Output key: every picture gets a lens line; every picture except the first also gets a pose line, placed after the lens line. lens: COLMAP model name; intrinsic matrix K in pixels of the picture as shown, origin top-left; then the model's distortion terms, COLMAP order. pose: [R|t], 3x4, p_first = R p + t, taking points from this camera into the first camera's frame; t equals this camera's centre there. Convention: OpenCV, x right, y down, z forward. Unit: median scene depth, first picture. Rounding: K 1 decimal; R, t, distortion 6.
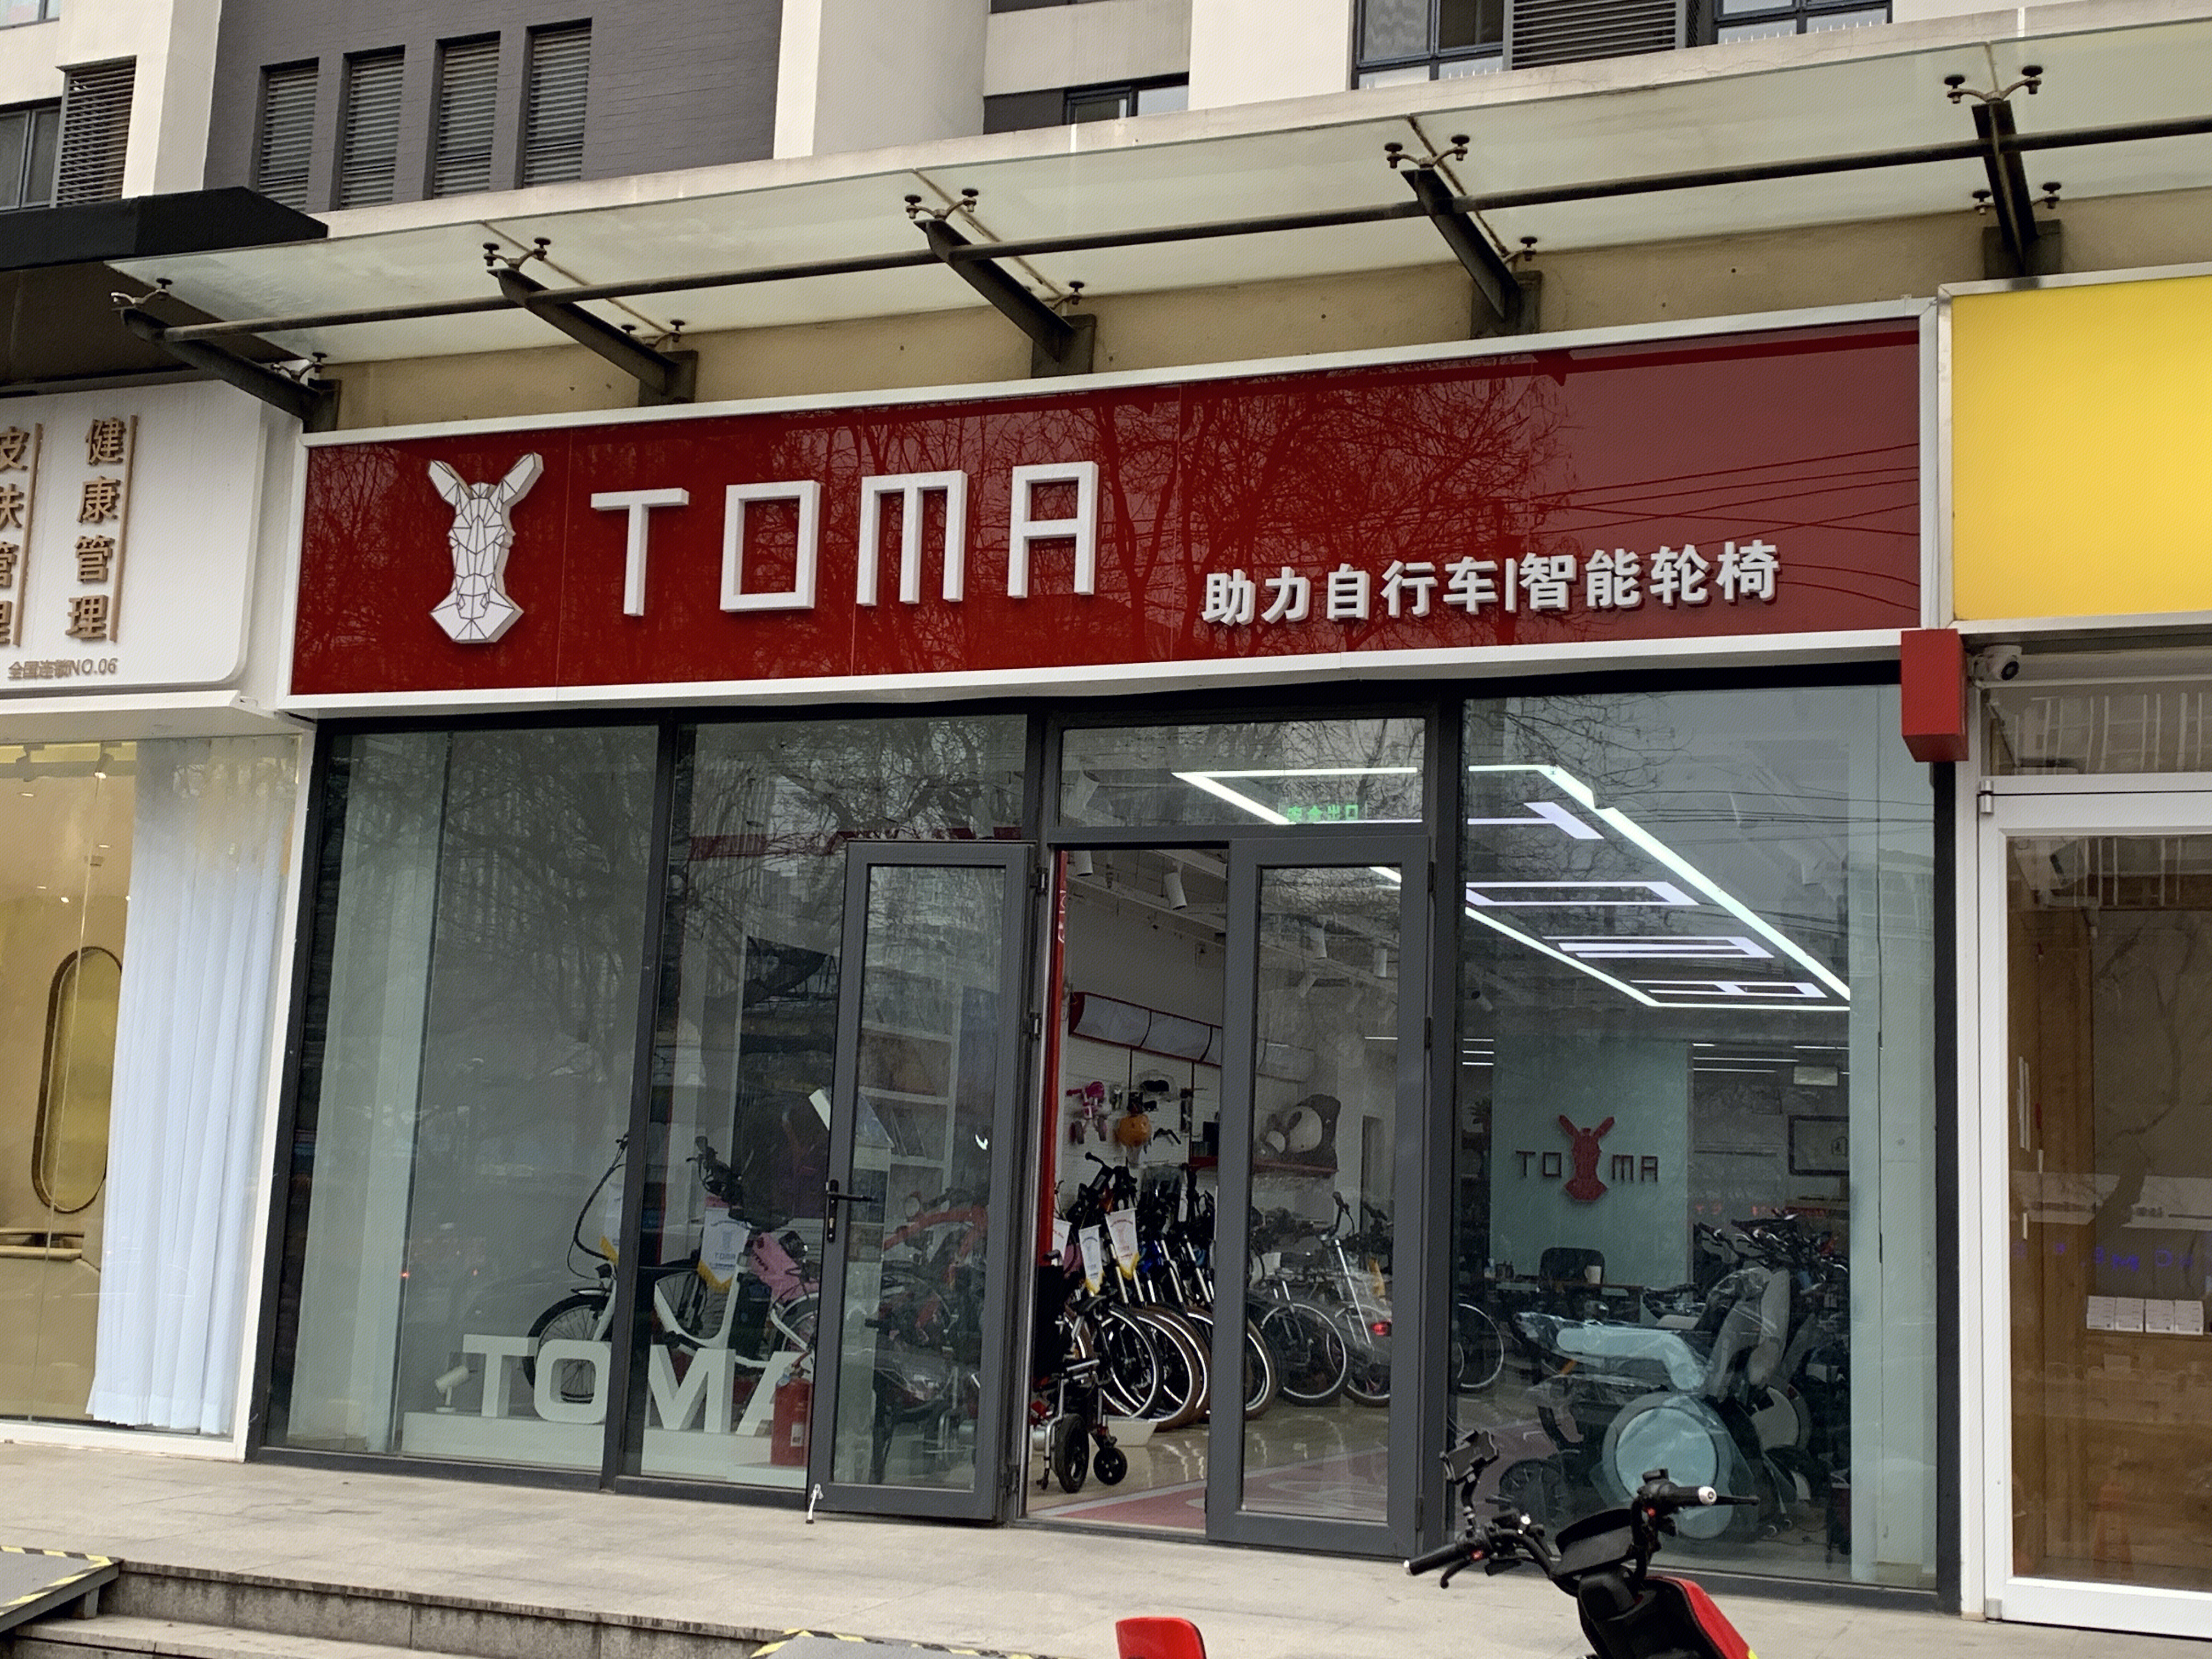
lens RADIAL K [[2729.5, 0, 1106.0], [0, 2729.5, 829.5], [0, 0, 1]] dist [0.015345, -0.072273]
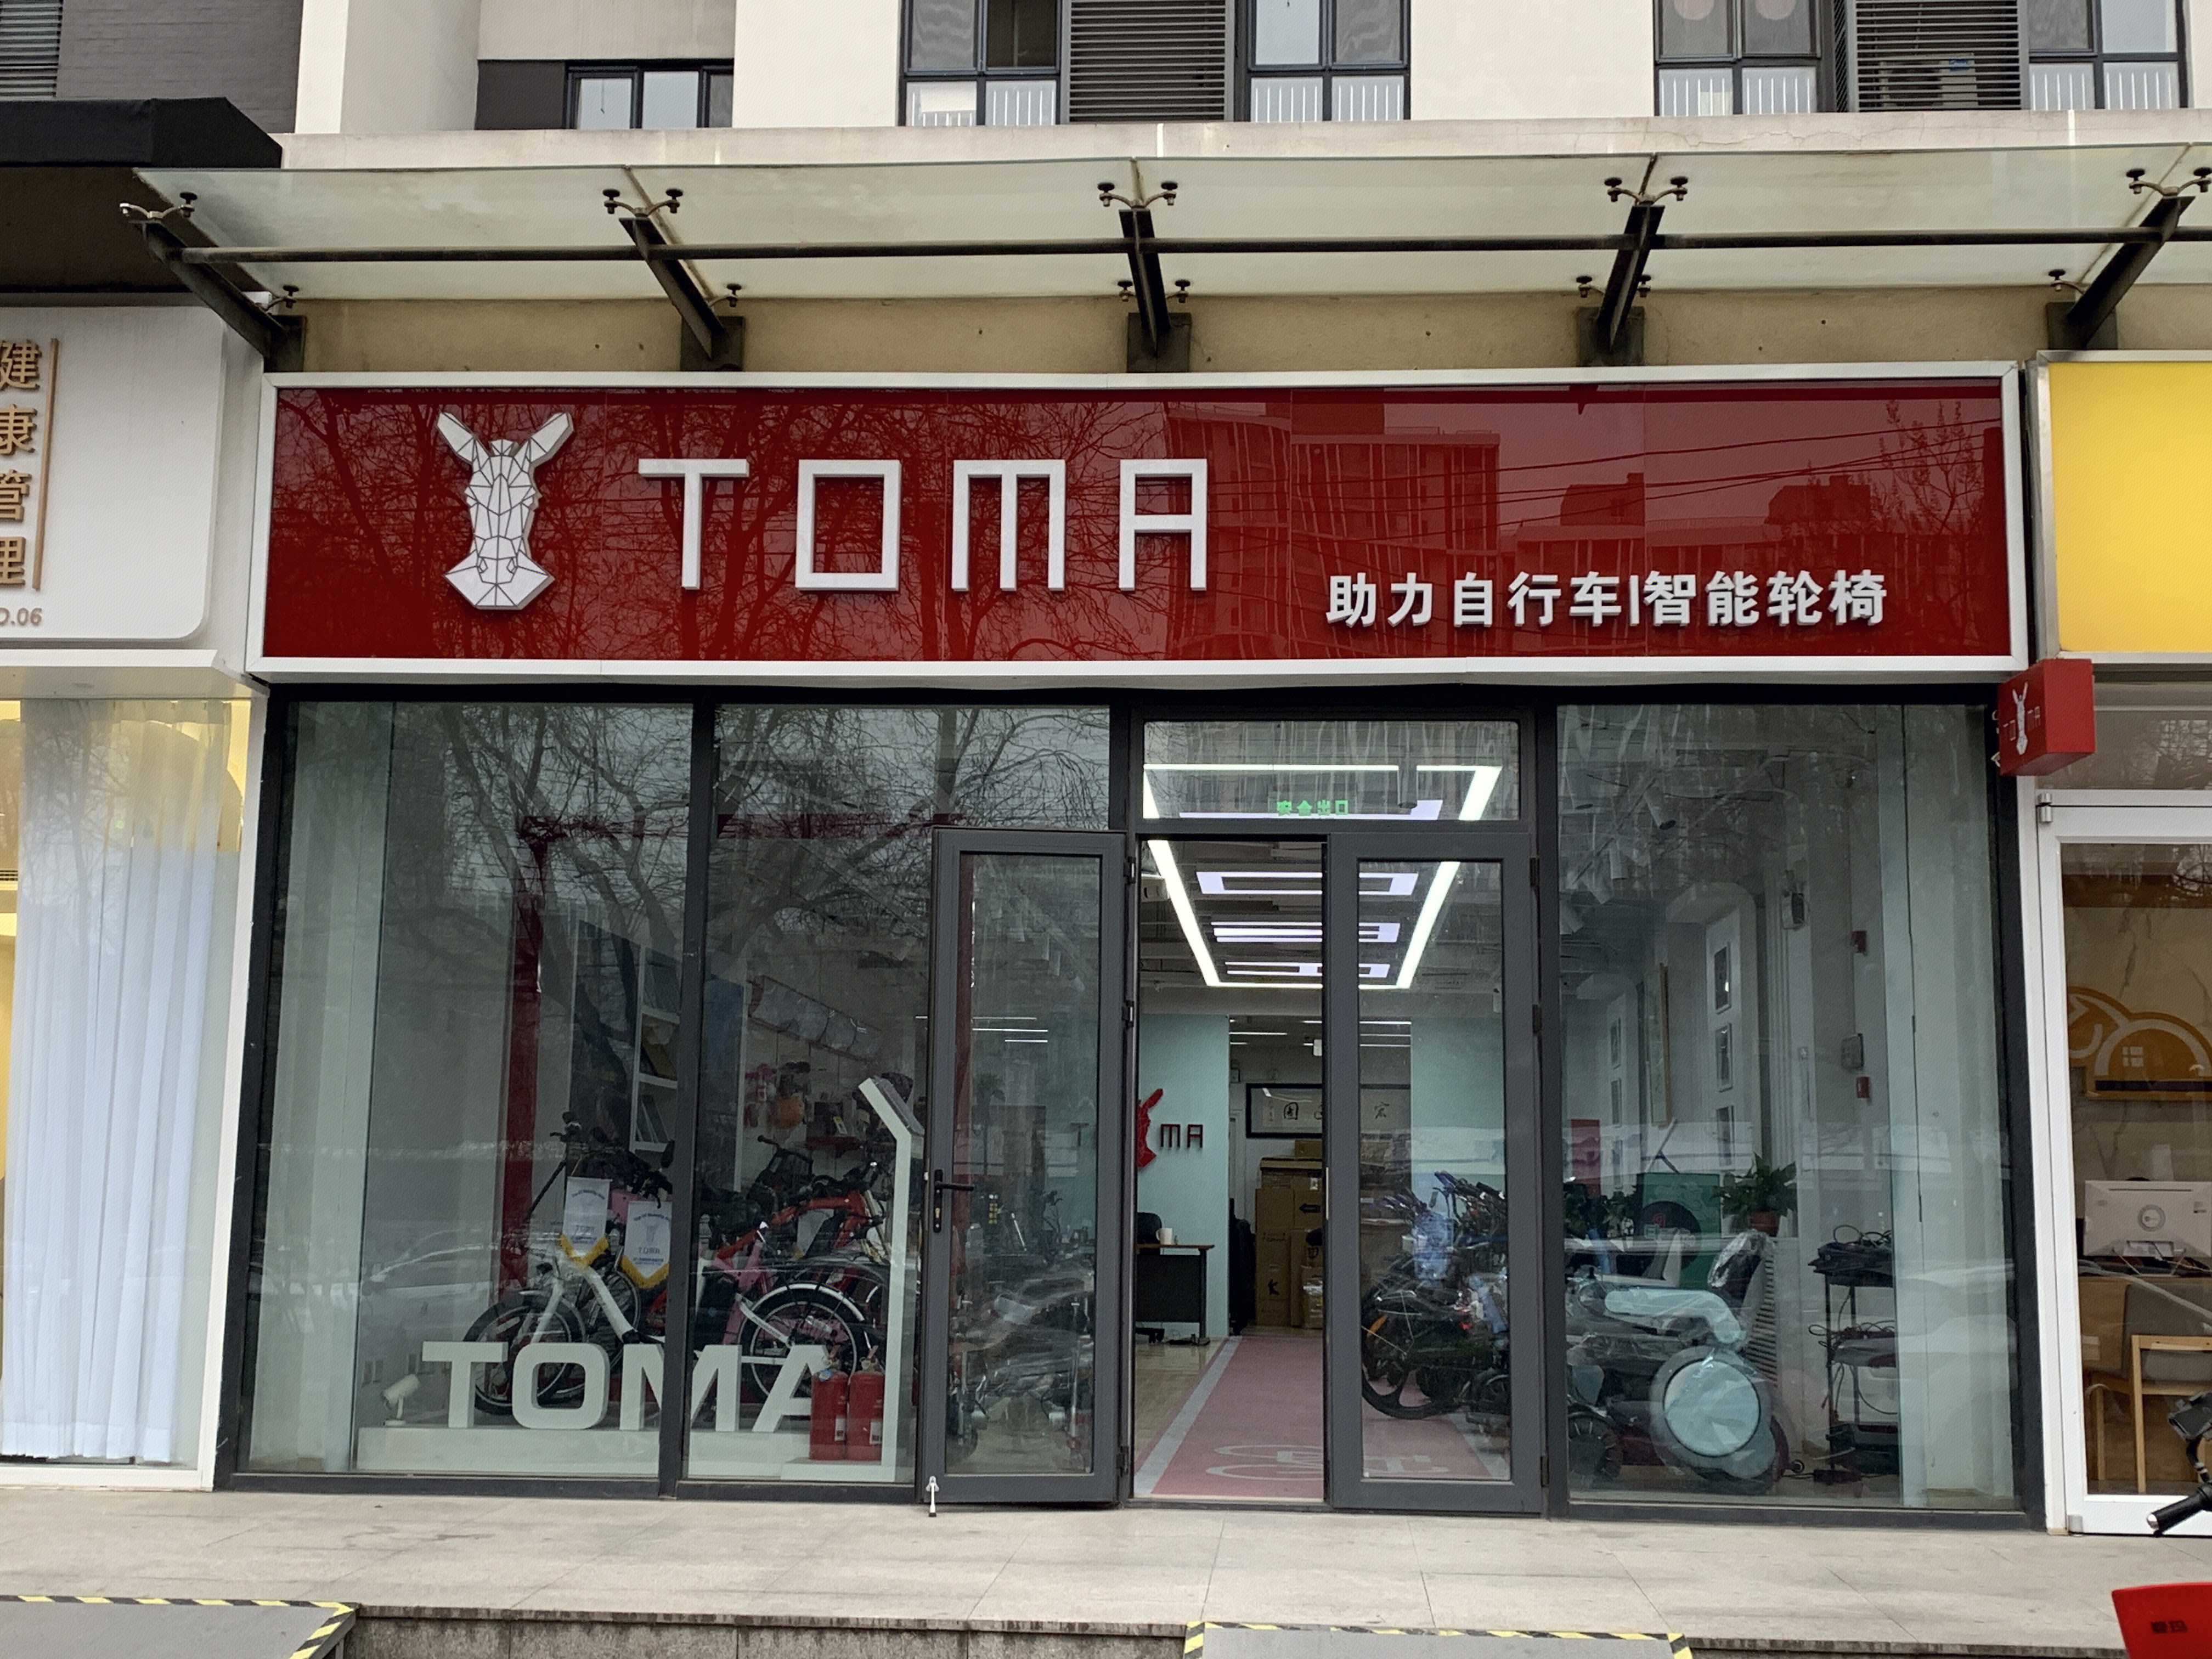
lens RADIAL K [[2523.2, 0, 1112.0], [0, 2523.2, 897.8], [0, 0, 1]] dist [0.041314, -0.148949]
pose [[0.949473, 0.012608, 0.313595, -0.329108], [-0.019503, 0.999632, 0.018858, 0.011316], [-0.313242, -0.024021, 0.949369, 0.112968]]
